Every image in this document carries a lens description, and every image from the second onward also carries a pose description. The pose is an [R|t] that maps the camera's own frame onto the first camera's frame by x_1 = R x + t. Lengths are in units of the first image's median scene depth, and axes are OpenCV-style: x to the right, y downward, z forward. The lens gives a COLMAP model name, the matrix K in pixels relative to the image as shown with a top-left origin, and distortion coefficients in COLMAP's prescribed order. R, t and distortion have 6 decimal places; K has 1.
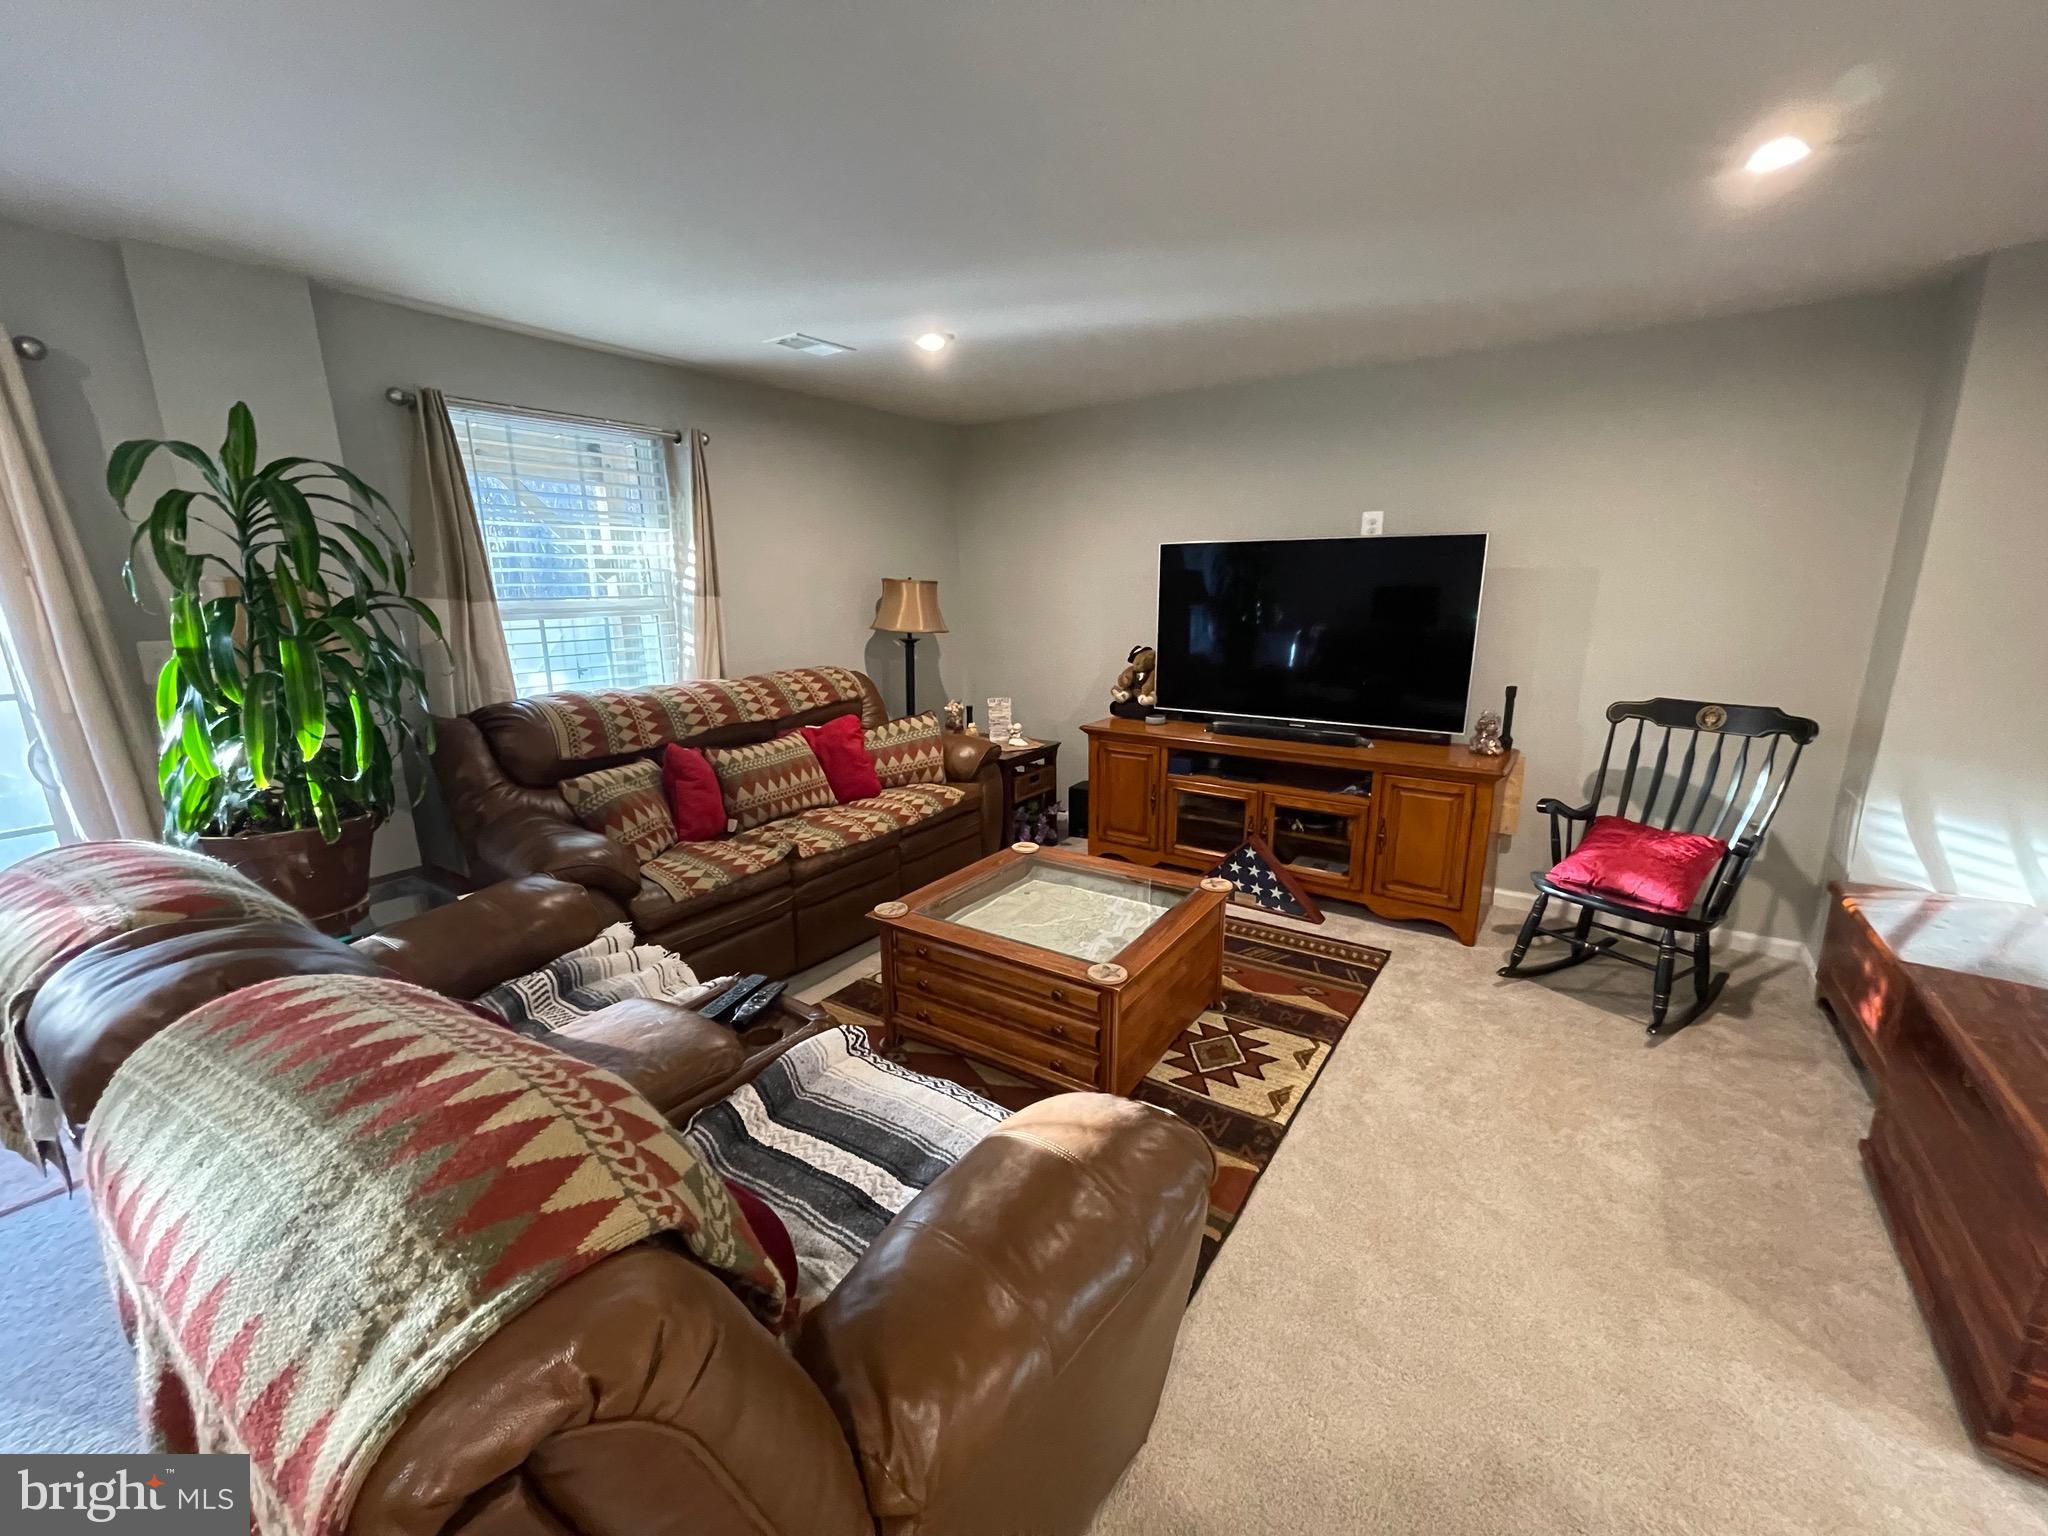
lens RADIAL K [[822.8, 0, 1019.6], [0, 822.8, 783.3], [0, 0, 1]] dist [-0.009396, -0.000111]
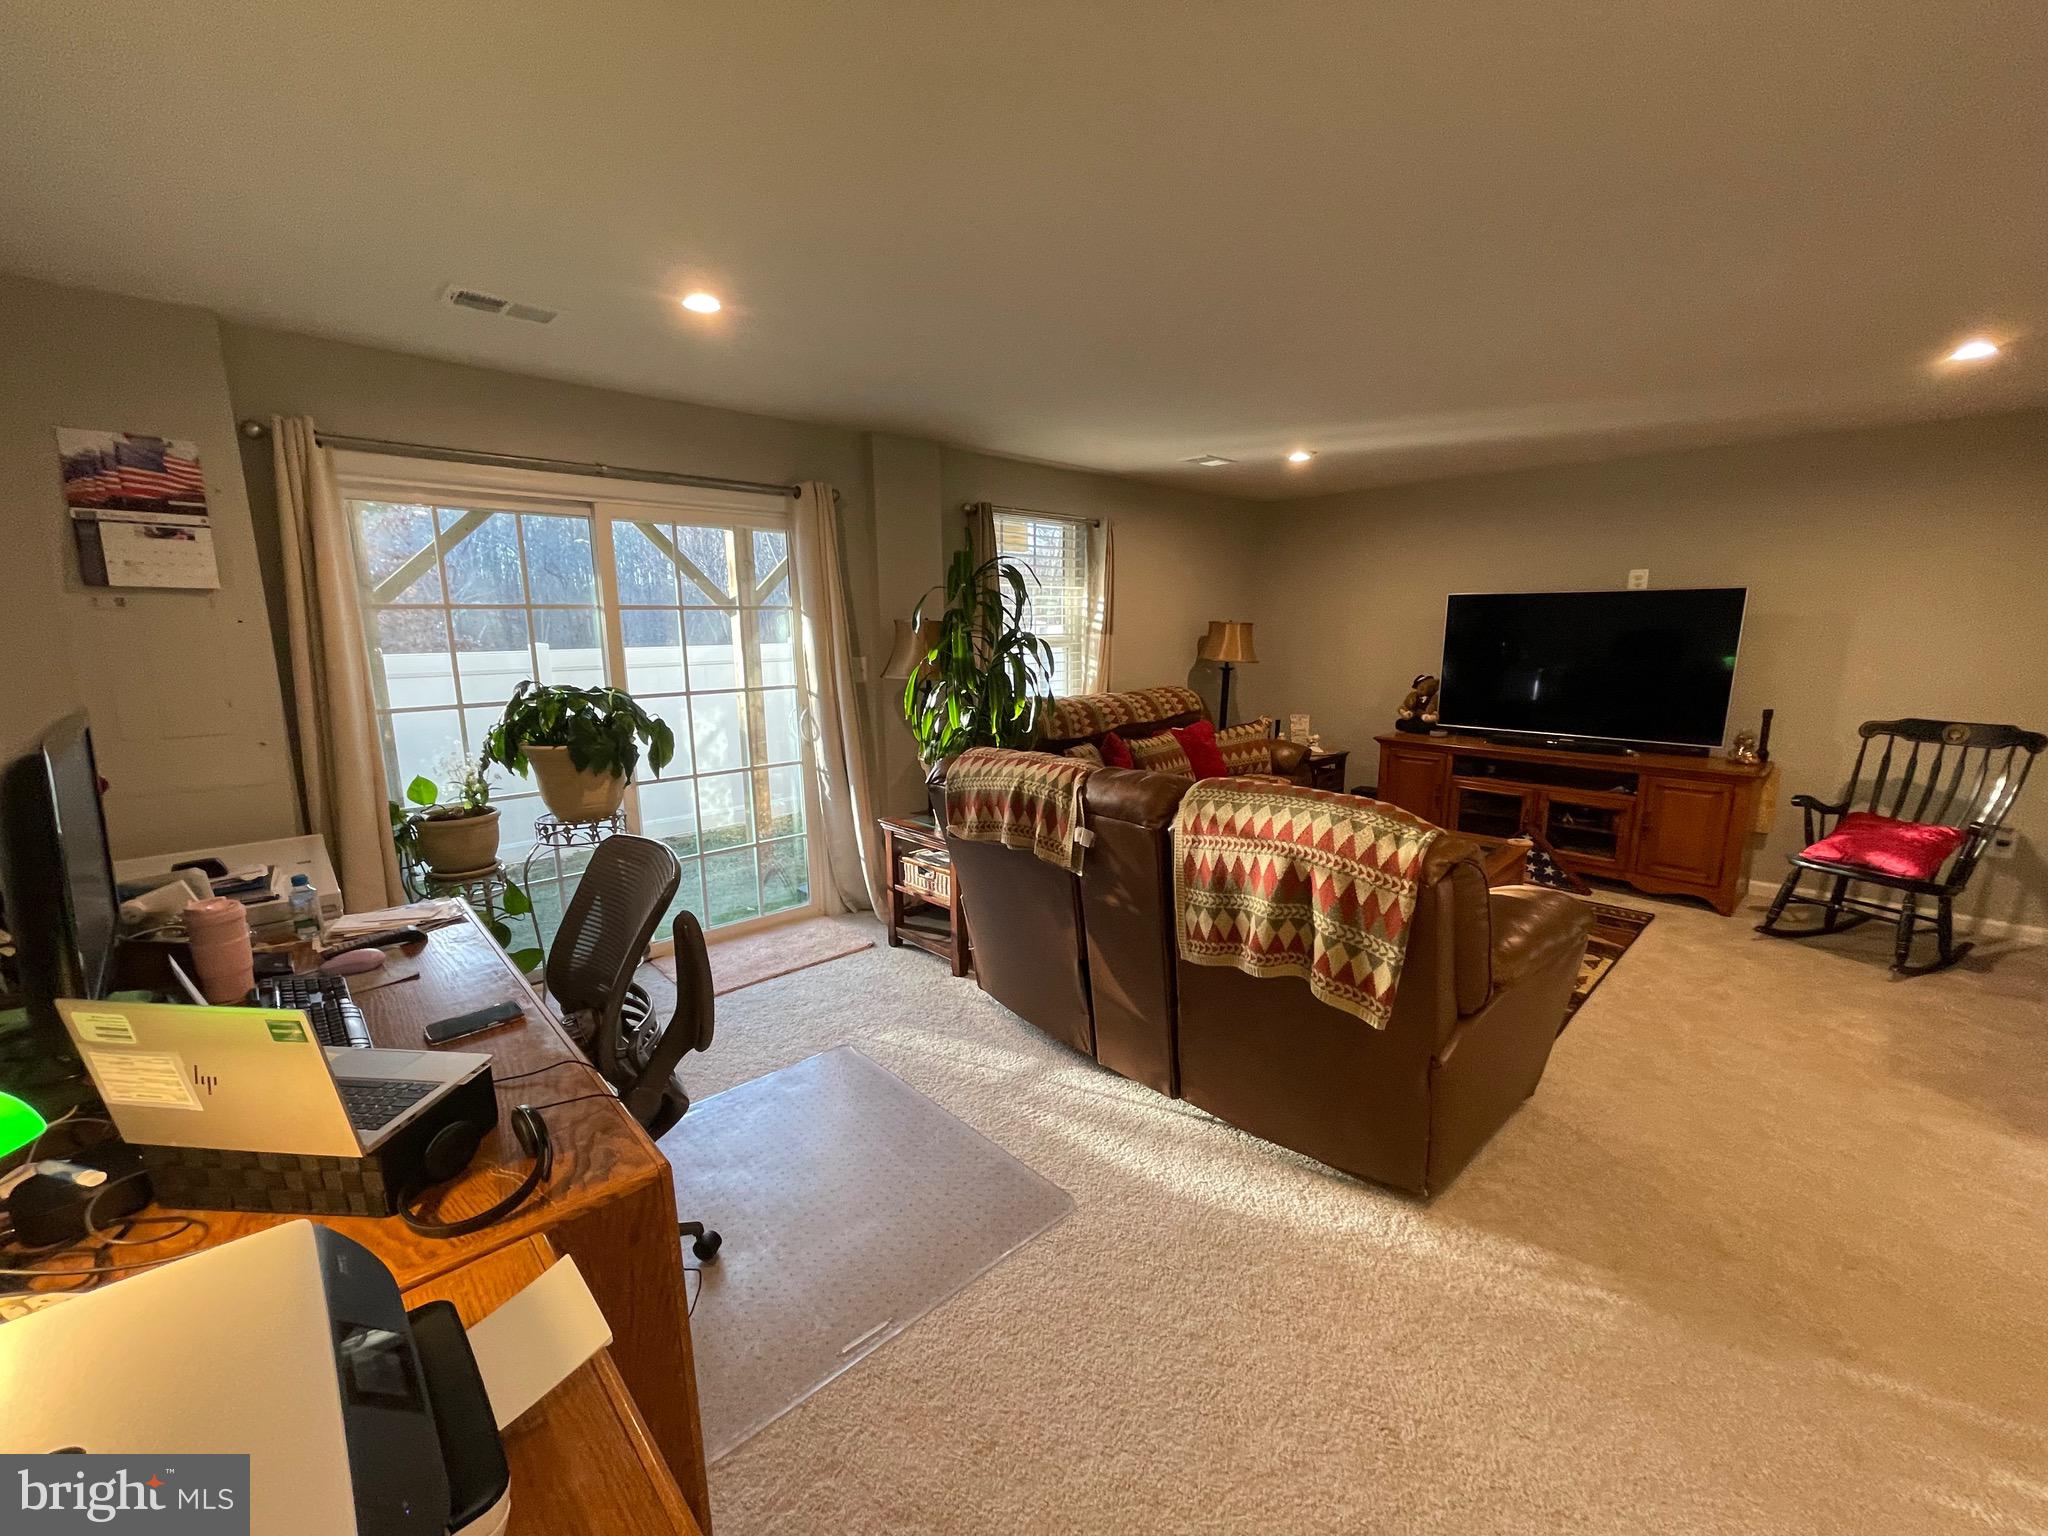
lens RADIAL K [[825.4, 0, 1015.5], [0, 825.4, 782.0], [0, 0, 1]] dist [-0.000237, -0.000586]
pose [[0.979815, 0.039978, -0.195868, -0.259606], [-0.049826, 0.997716, -0.045612, 0.103130], [0.193598, 0.054450, 0.979569, -0.425315]]
